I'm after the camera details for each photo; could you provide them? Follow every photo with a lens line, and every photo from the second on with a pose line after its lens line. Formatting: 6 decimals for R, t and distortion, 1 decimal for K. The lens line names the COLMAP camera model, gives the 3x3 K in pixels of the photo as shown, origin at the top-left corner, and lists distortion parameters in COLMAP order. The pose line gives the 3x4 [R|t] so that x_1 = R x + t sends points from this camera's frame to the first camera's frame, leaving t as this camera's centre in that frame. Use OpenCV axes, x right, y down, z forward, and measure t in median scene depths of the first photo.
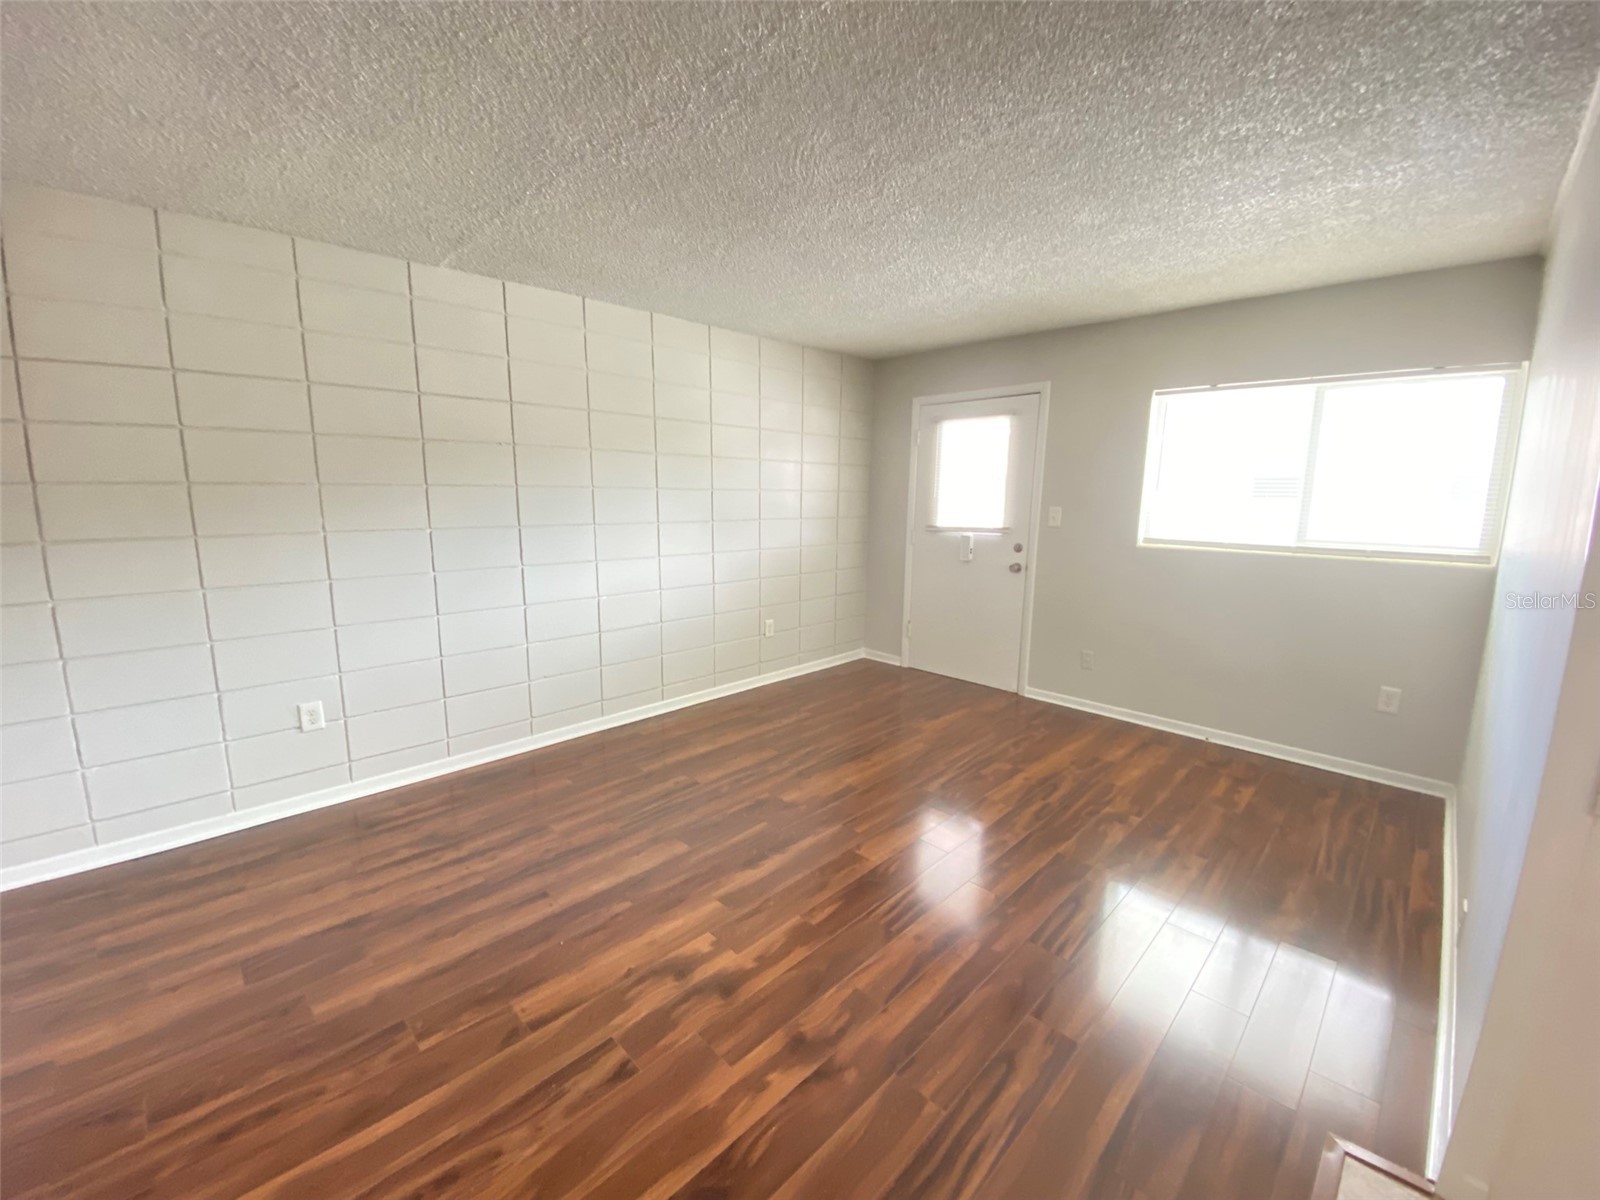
lens RADIAL K [[643.9, 0, 803.6], [0, 643.9, 598.1], [0, 0, 1]] dist [0.018892, -0.018990]
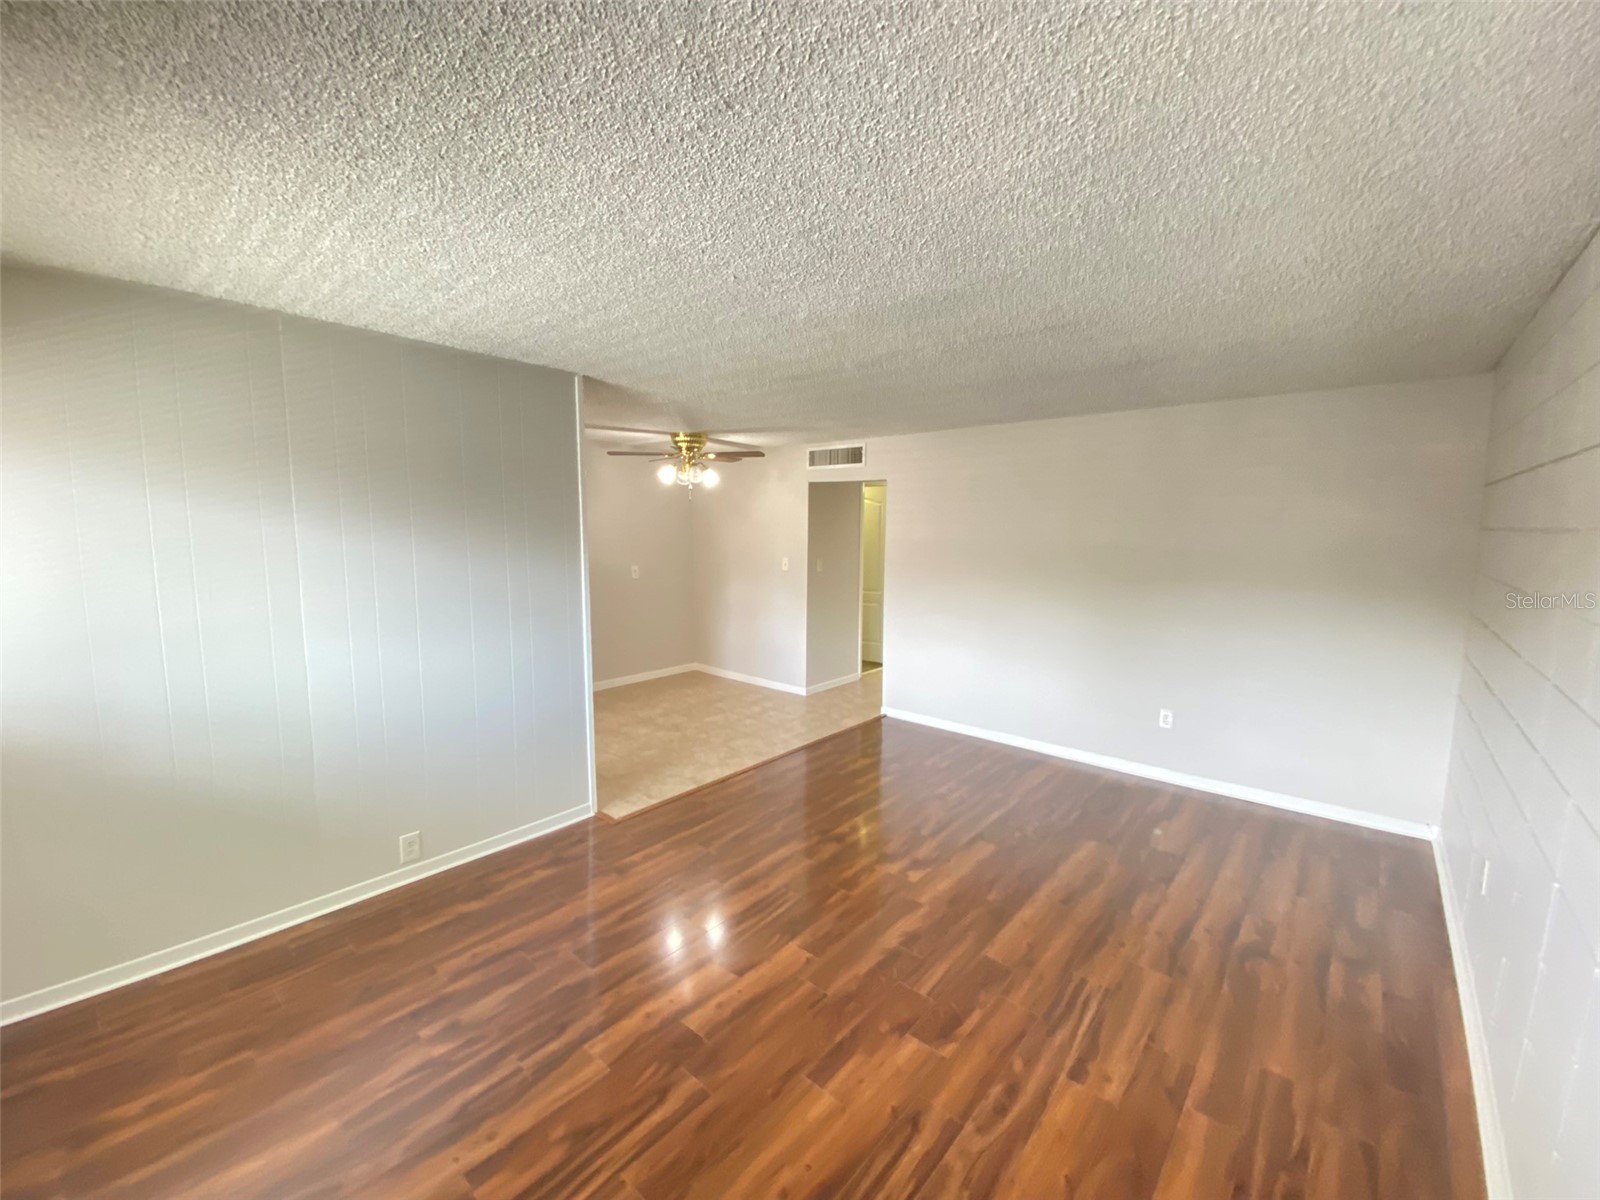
lens RADIAL K [[652.3, 0, 802.3], [0, 652.3, 601.0], [0, 0, 1]] dist [0.011988, -0.015361]
pose [[-0.997292, -0.012266, -0.072507, 0.137023], [-0.031828, 0.960850, 0.275235, -0.301118], [0.066292, 0.276798, -0.958639, 1.429738]]
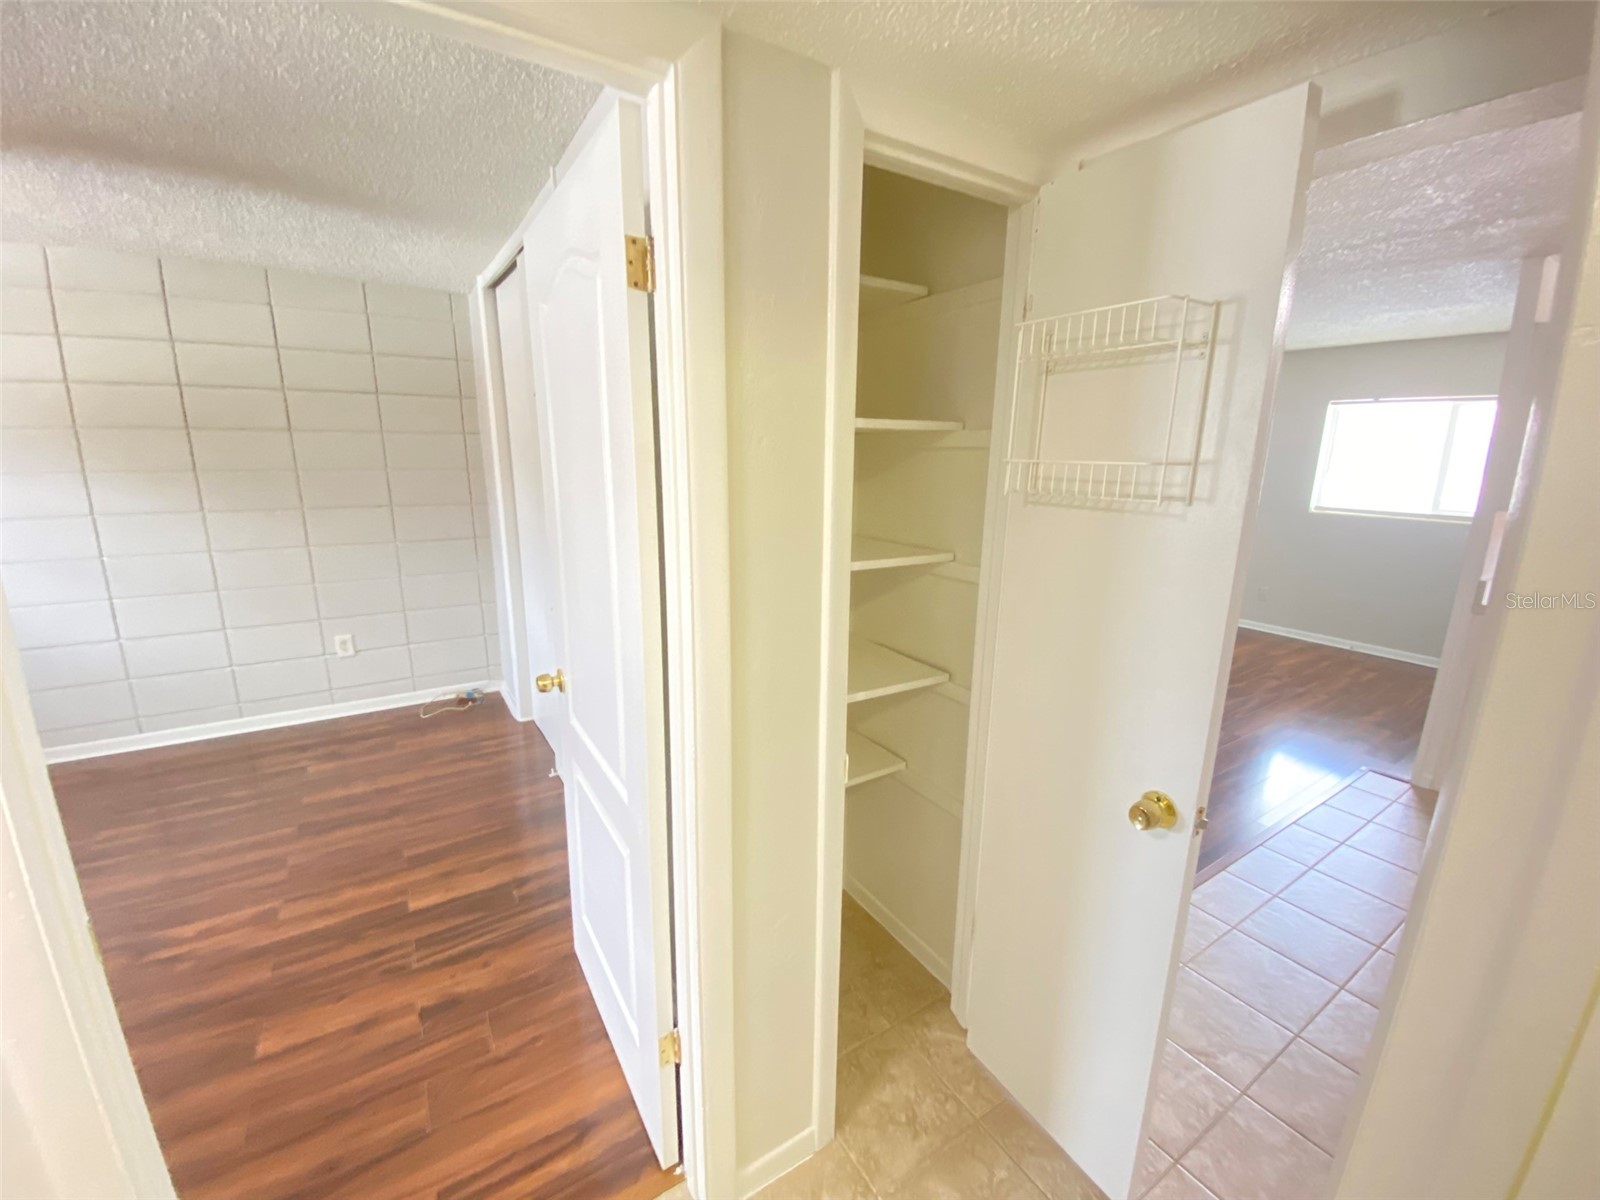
lens RADIAL K [[652.3, 0, 802.3], [0, 652.3, 601.0], [0, 0, 1]] dist [0.011988, -0.015361]
pose [[0.976945, 0.048116, -0.207998, -0.307100], [-0.036140, 0.997483, 0.061003, 0.080045], [0.210409, -0.052080, 0.976225, -0.756064]]
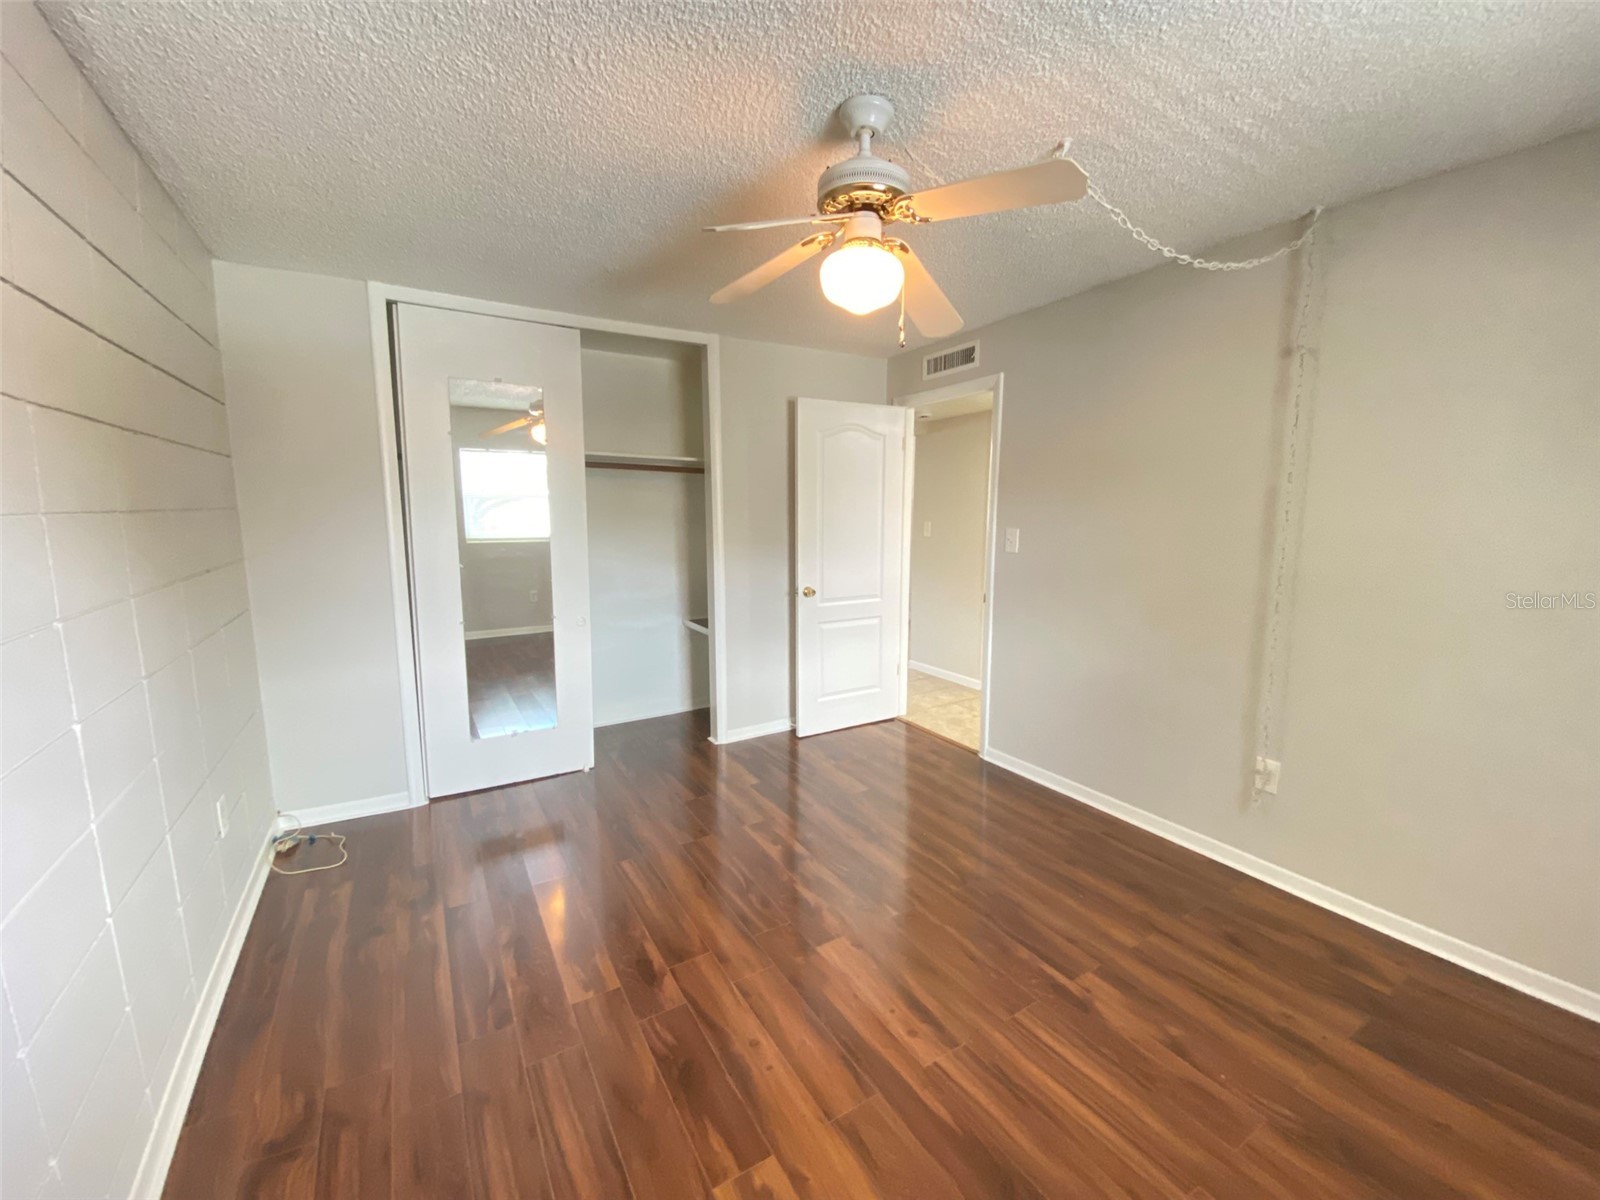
lens RADIAL K [[643.9, 0, 803.6], [0, 643.9, 598.1], [0, 0, 1]] dist [0.018892, -0.018990]
pose [[0.248243, -0.149684, 0.957063, -1.865141], [0.163125, 0.980340, 0.111013, 0.068698], [-0.954864, 0.128563, 0.267780, -0.554785]]
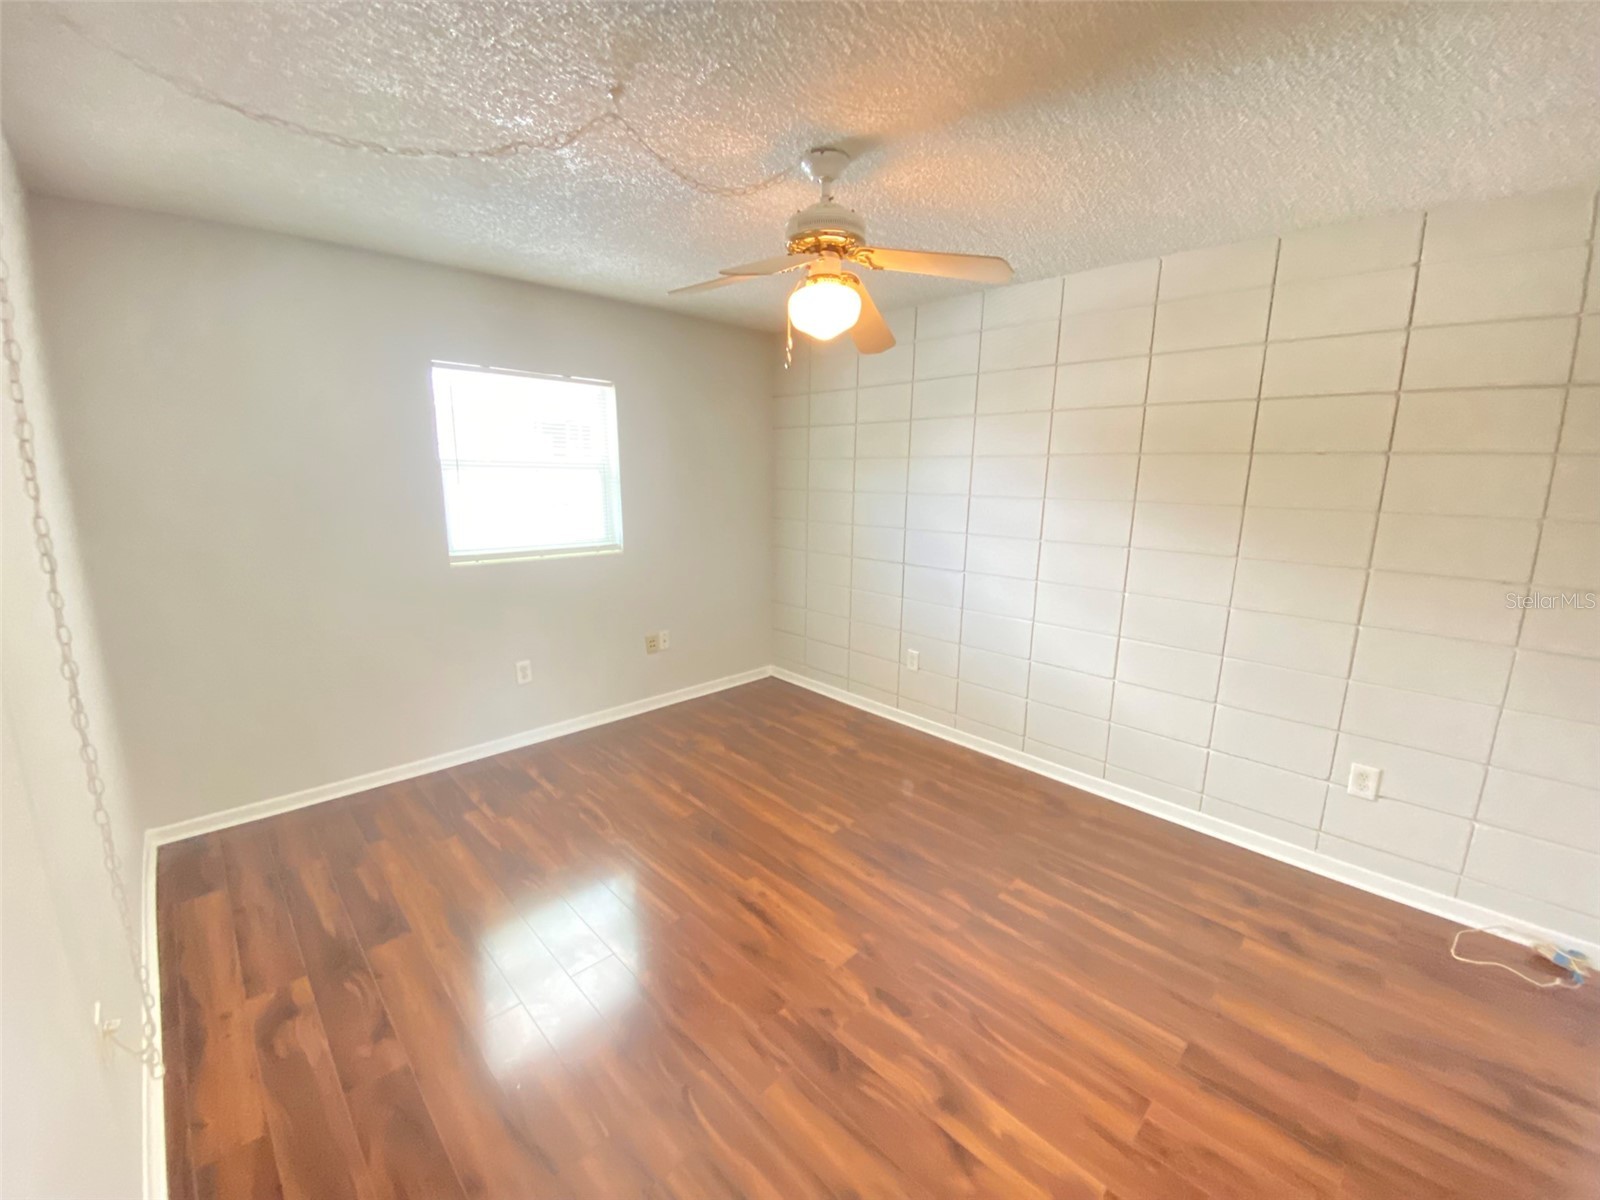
lens RADIAL K [[652.9, 0, 803.9], [0, 652.9, 601.0], [0, 0, 1]] dist [0.007341, -0.012389]
pose [[-0.016253, 0.183934, -0.982804, -0.641741], [-0.178280, 0.966650, 0.183859, 0.032653], [0.983846, 0.178202, 0.017081, -0.470135]]
